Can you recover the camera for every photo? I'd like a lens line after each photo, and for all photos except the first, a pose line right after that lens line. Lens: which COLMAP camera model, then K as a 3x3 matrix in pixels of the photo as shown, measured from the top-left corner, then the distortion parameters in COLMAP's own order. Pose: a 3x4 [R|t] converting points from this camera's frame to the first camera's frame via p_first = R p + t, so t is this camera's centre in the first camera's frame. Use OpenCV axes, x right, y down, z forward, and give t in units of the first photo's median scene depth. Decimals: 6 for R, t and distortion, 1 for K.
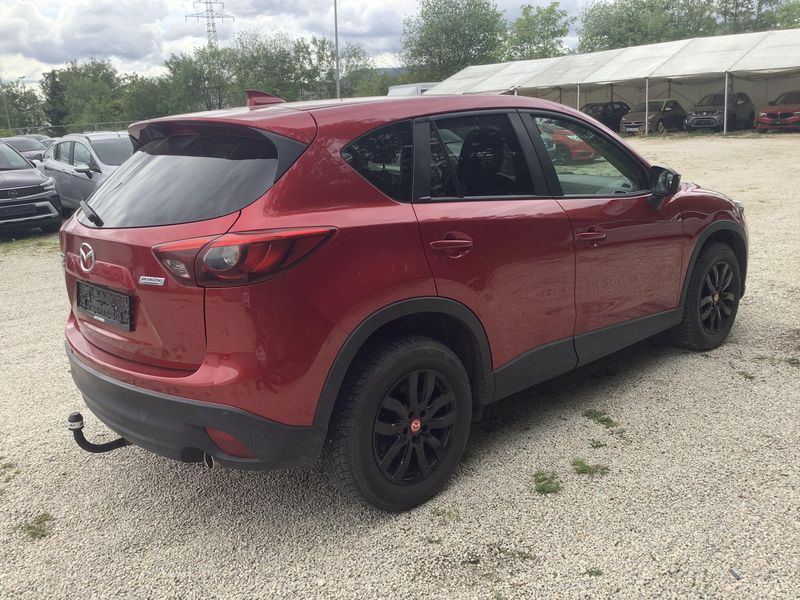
lens RADIAL K [[708.9, 0, 390.2], [0, 708.9, 297.0], [0, 0, 1]] dist [0.011482, -0.009504]
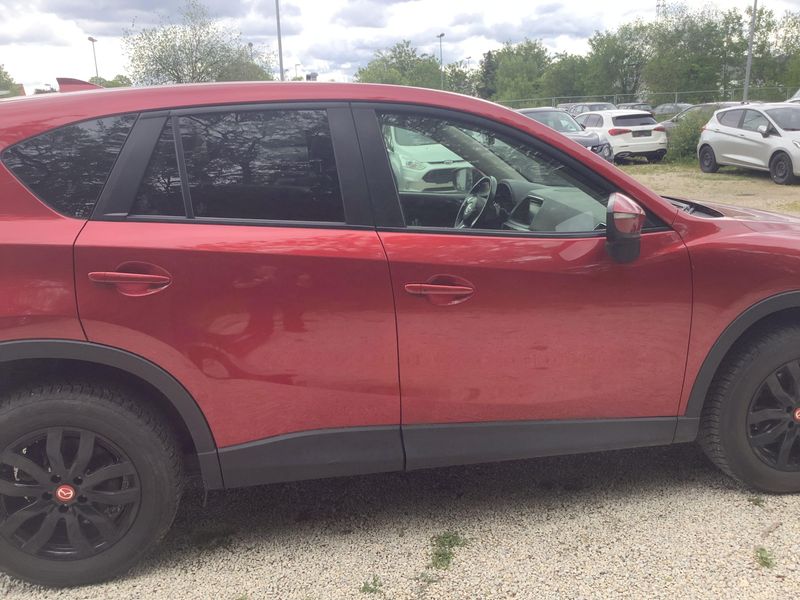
lens RADIAL K [[708.9, 0, 390.2], [0, 708.9, 297.0], [0, 0, 1]] dist [0.011482, -0.009504]
pose [[0.856467, 0.149522, -0.494073, 0.719195], [-0.135144, 0.988695, 0.064941, -0.143215], [0.498198, 0.011151, 0.866992, 0.474754]]
